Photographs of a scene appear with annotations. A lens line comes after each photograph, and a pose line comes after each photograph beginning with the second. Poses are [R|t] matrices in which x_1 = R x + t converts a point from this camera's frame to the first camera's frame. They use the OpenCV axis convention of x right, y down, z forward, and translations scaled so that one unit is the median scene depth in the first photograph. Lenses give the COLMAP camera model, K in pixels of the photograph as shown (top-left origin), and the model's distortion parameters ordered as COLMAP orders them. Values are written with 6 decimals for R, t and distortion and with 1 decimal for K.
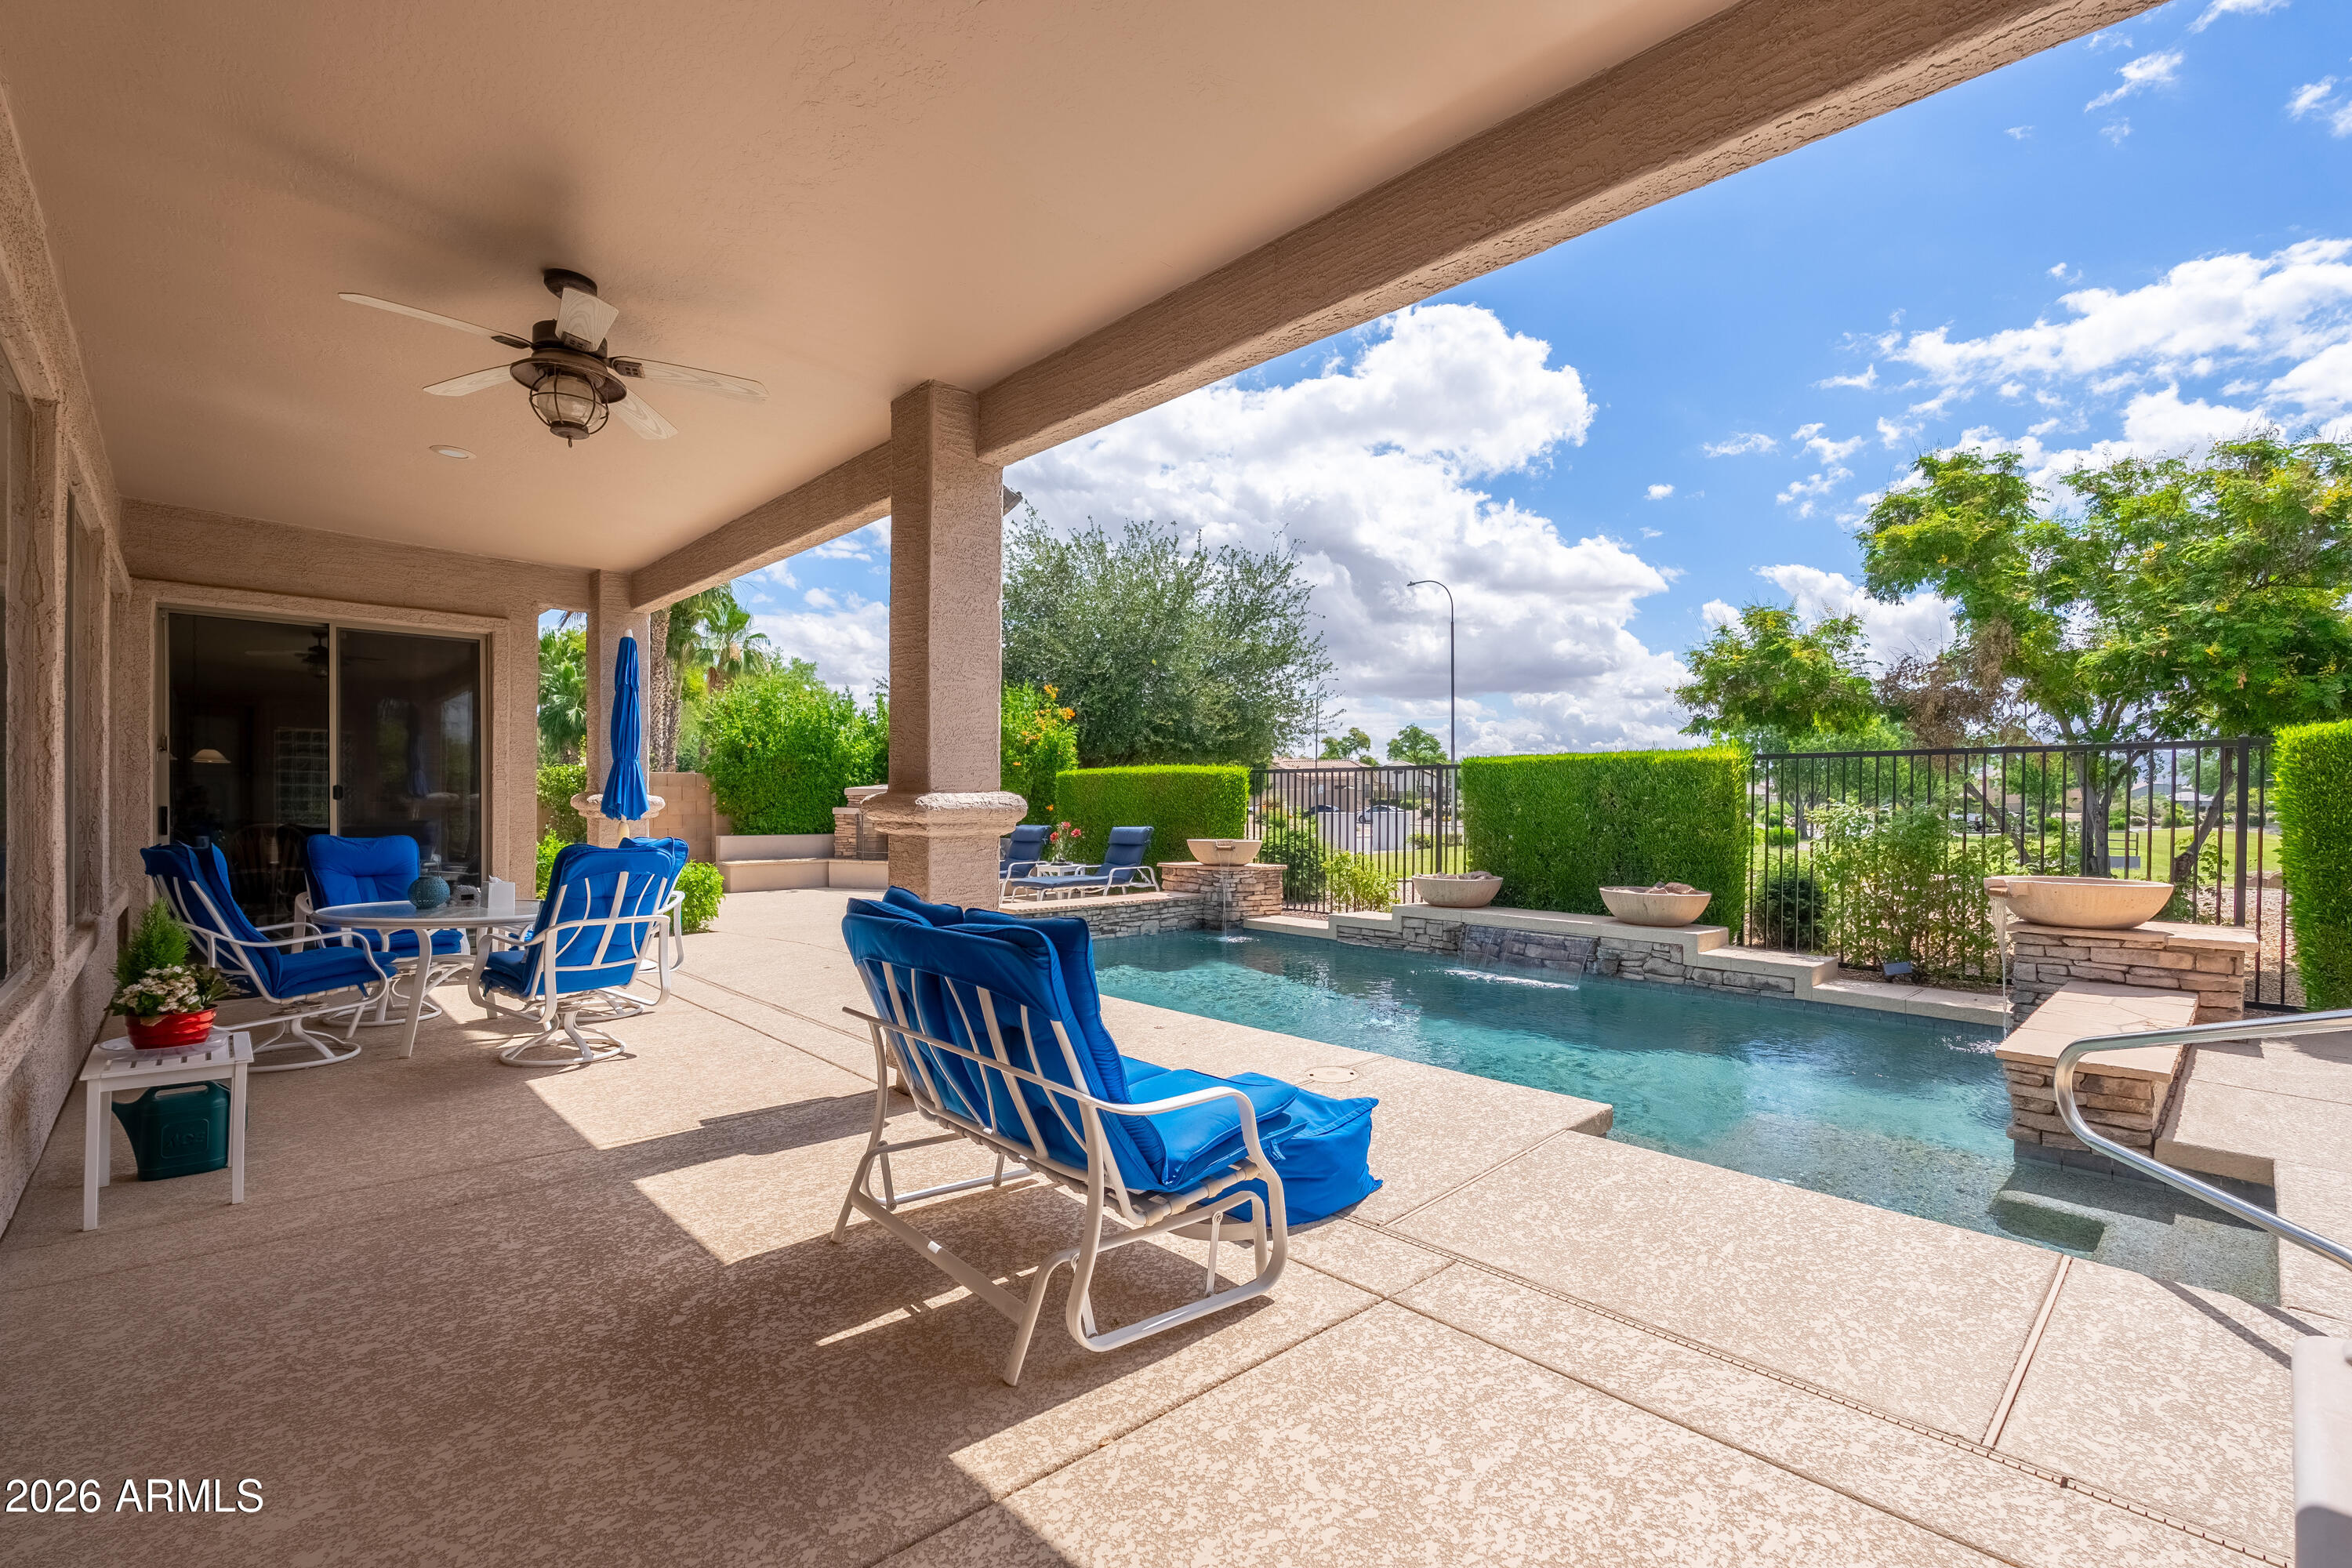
lens RADIAL K [[1025.6, 0, 1207.7], [0, 1025.6, 827.0], [0, 0, 1]] dist [-0.006285, 0.000681]
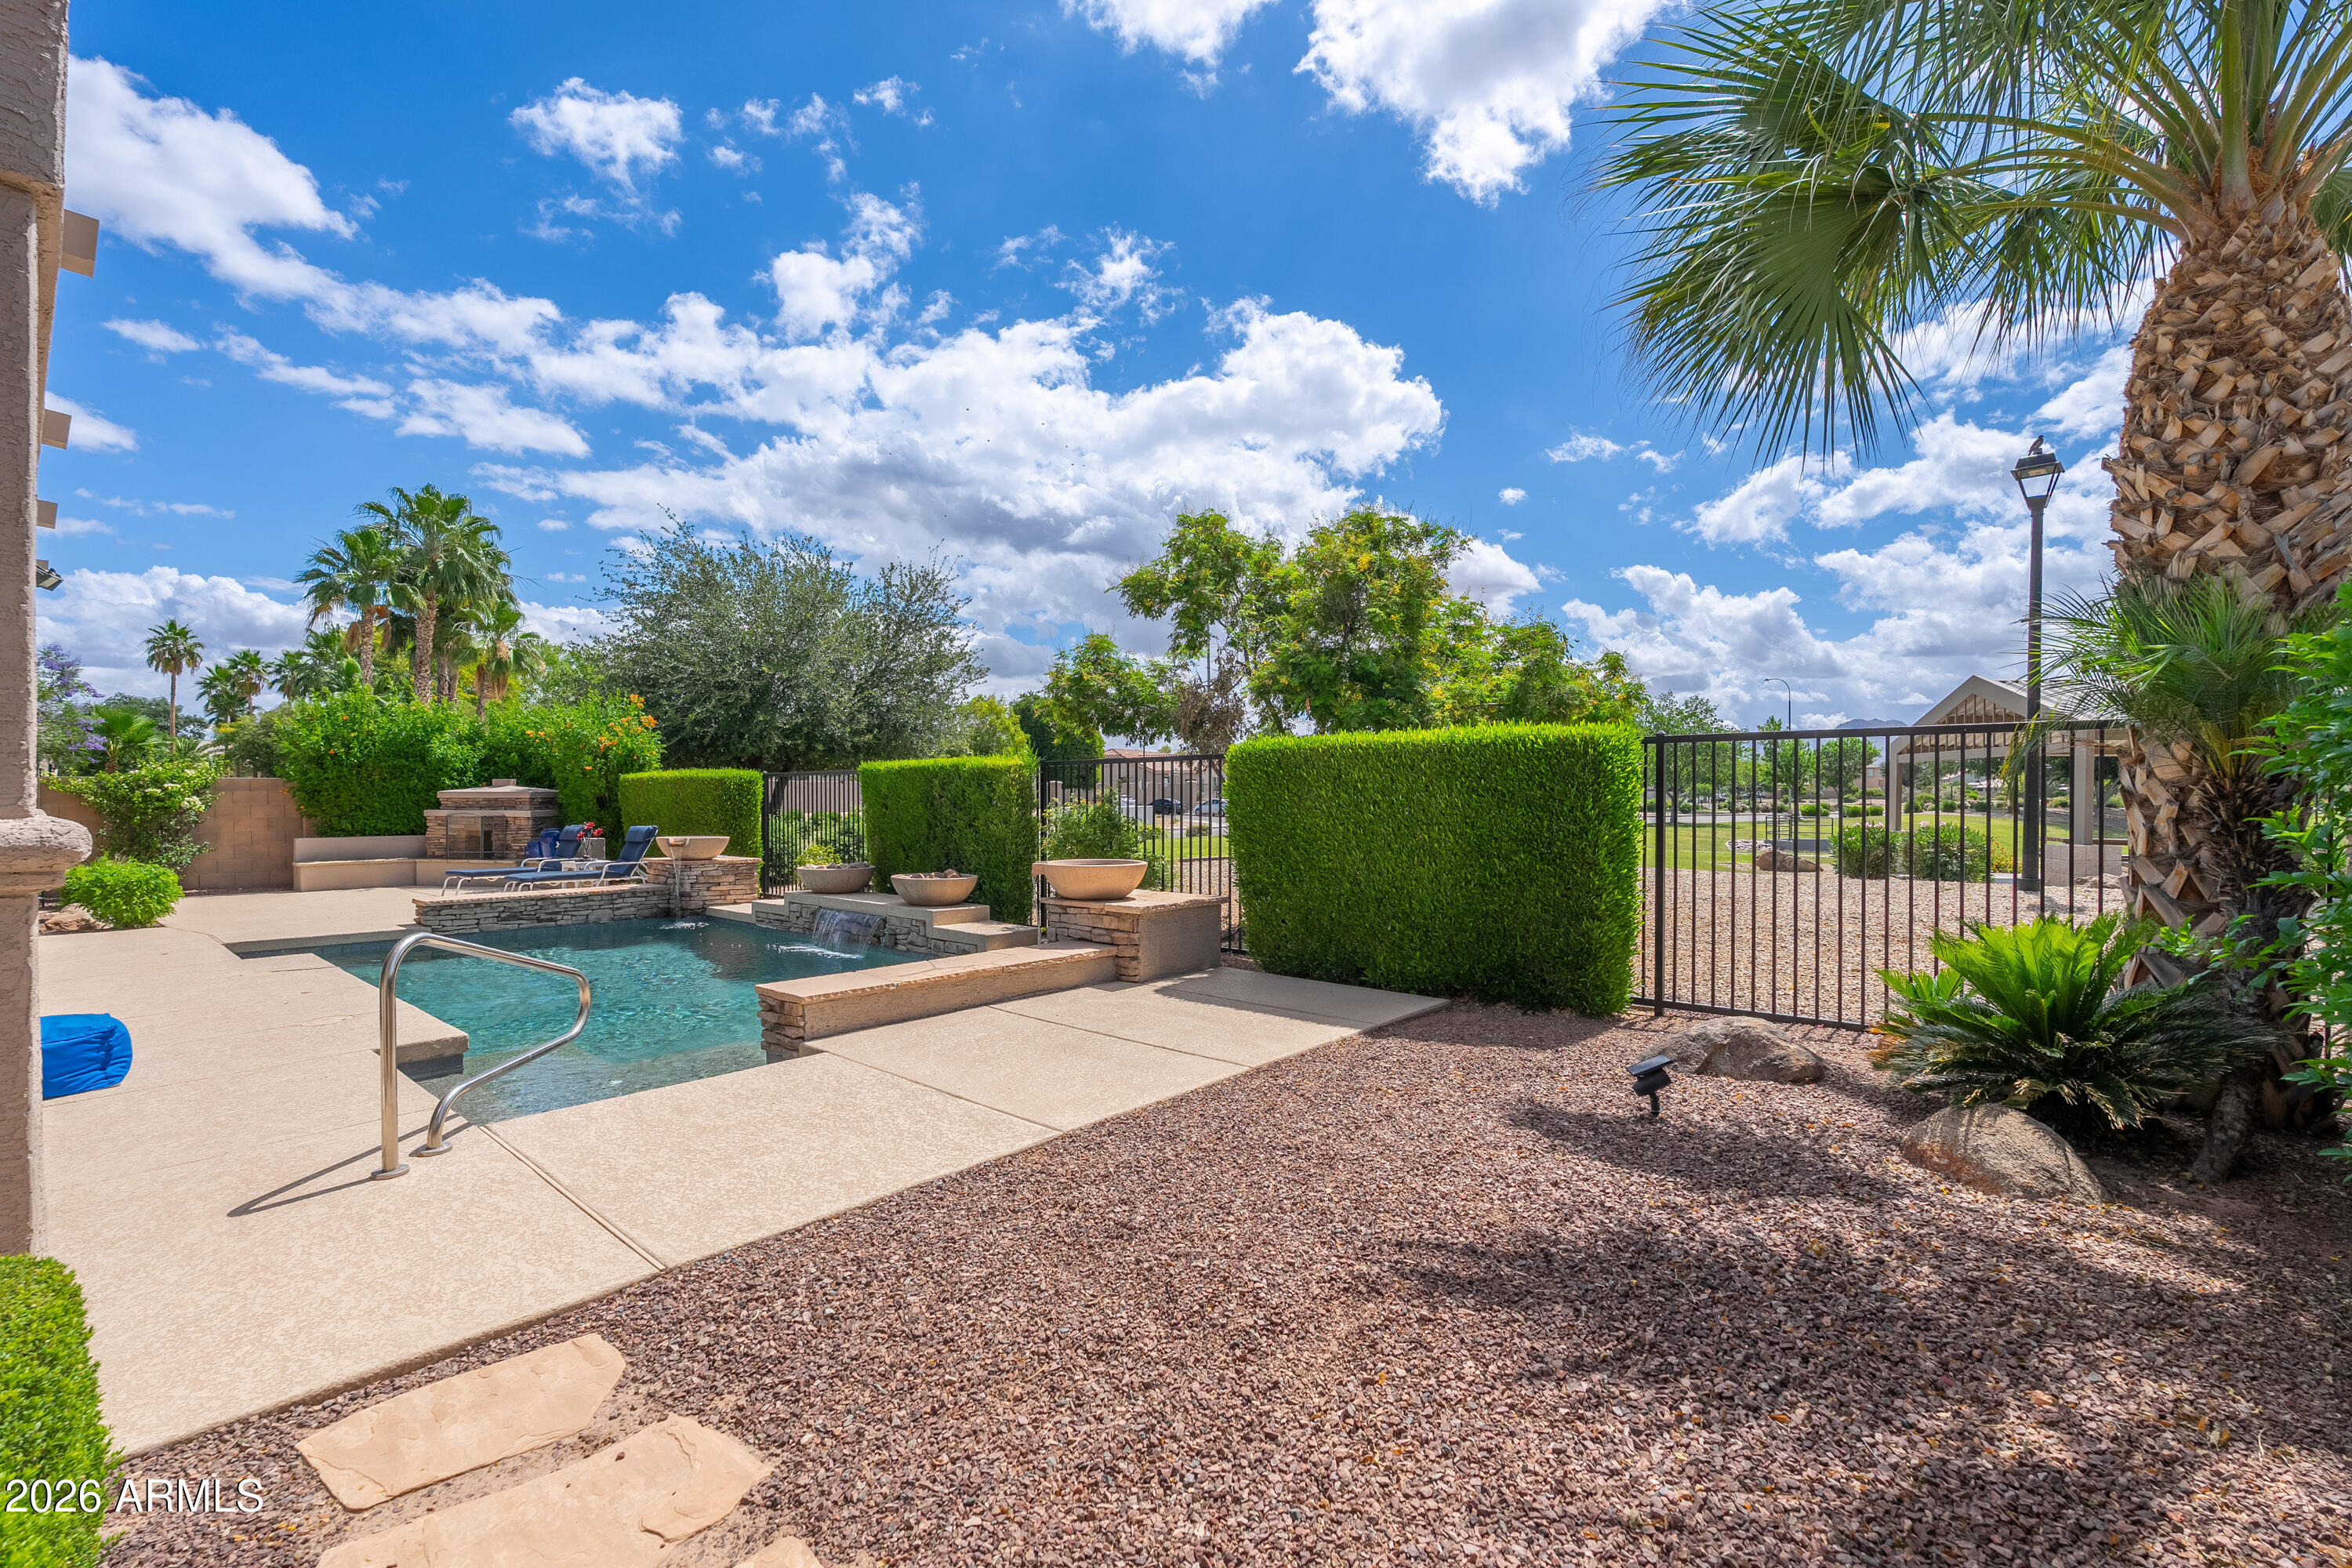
lens RADIAL K [[1025.6, 0, 1192.6], [0, 1025.6, 792.8], [0, 0, 1]] dist [-0.006285, 0.000681]
pose [[0.995448, -0.008470, 0.094926, 0.104250], [0.010997, 0.999598, -0.026138, -0.000125], [-0.094667, 0.027063, 0.995141, -0.039204]]
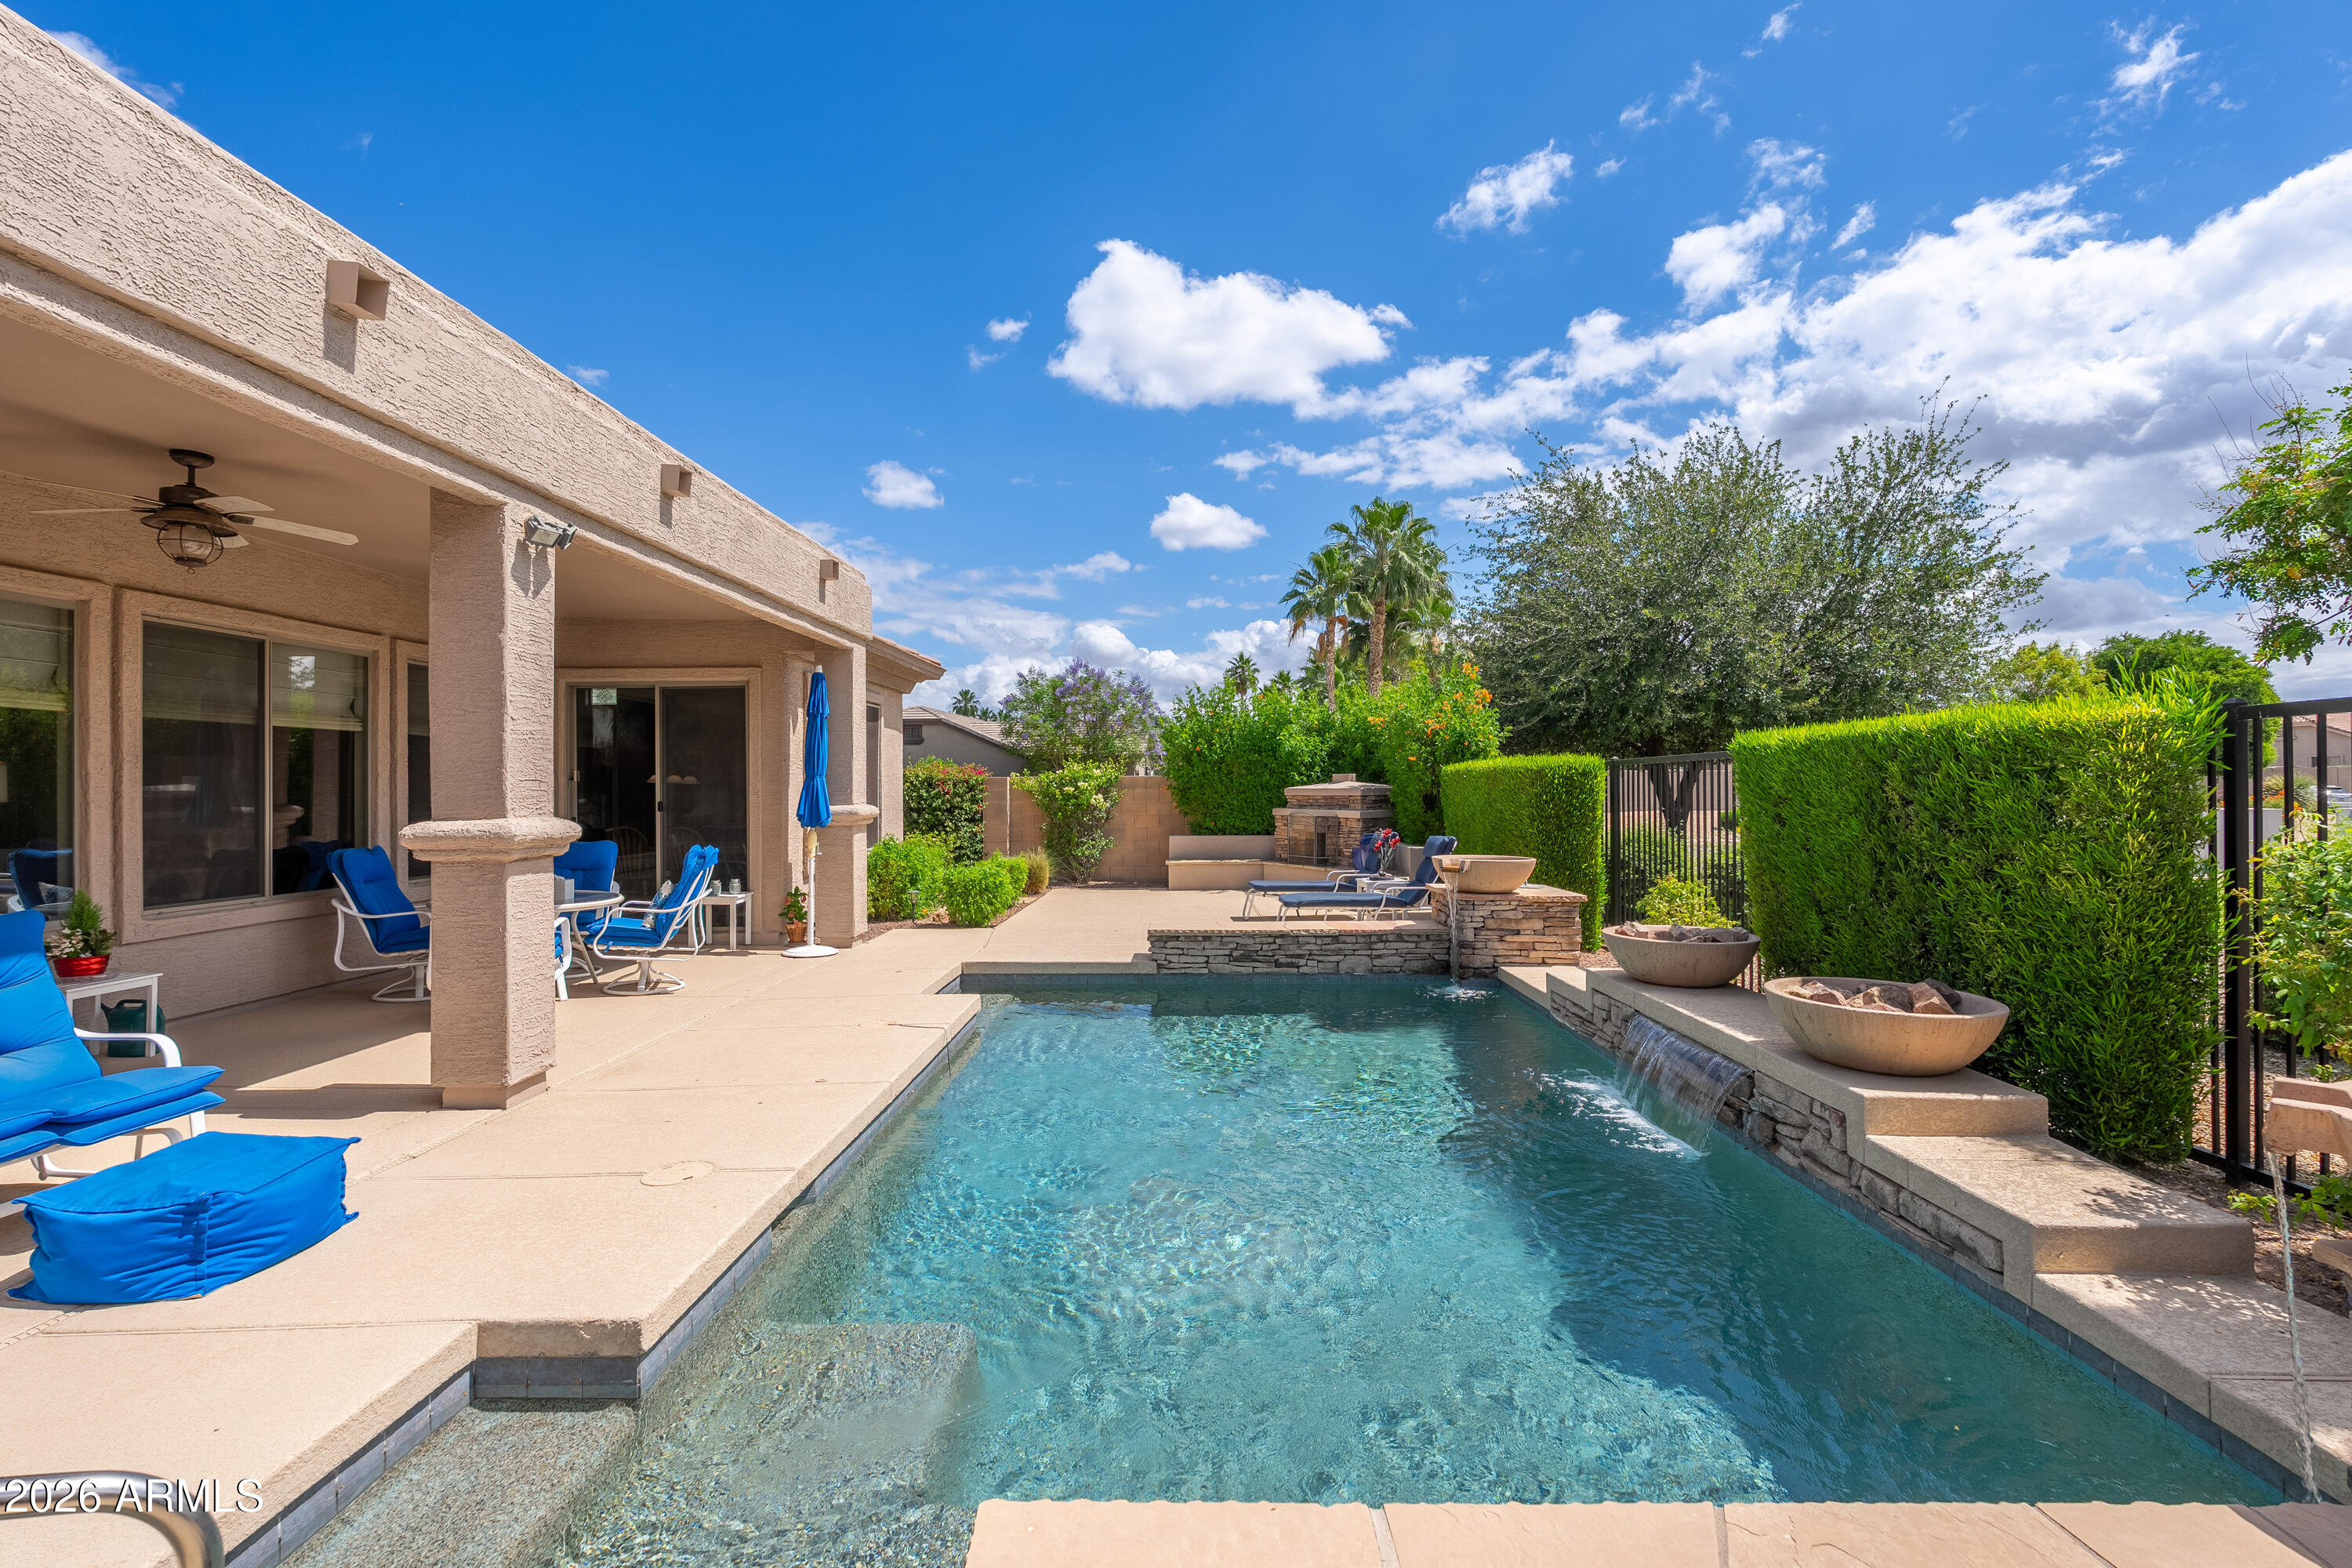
lens RADIAL K [[1091.5, 0, 1159.0], [0, 1091.5, 780.4], [0, 0, 1]] dist [-0.002023, -0.000221]
pose [[0.706608, -0.017679, -0.707385, 0.094435], [-0.006869, 0.999469, -0.031839, -0.003832], [0.707572, 0.027357, 0.706111, 0.062358]]
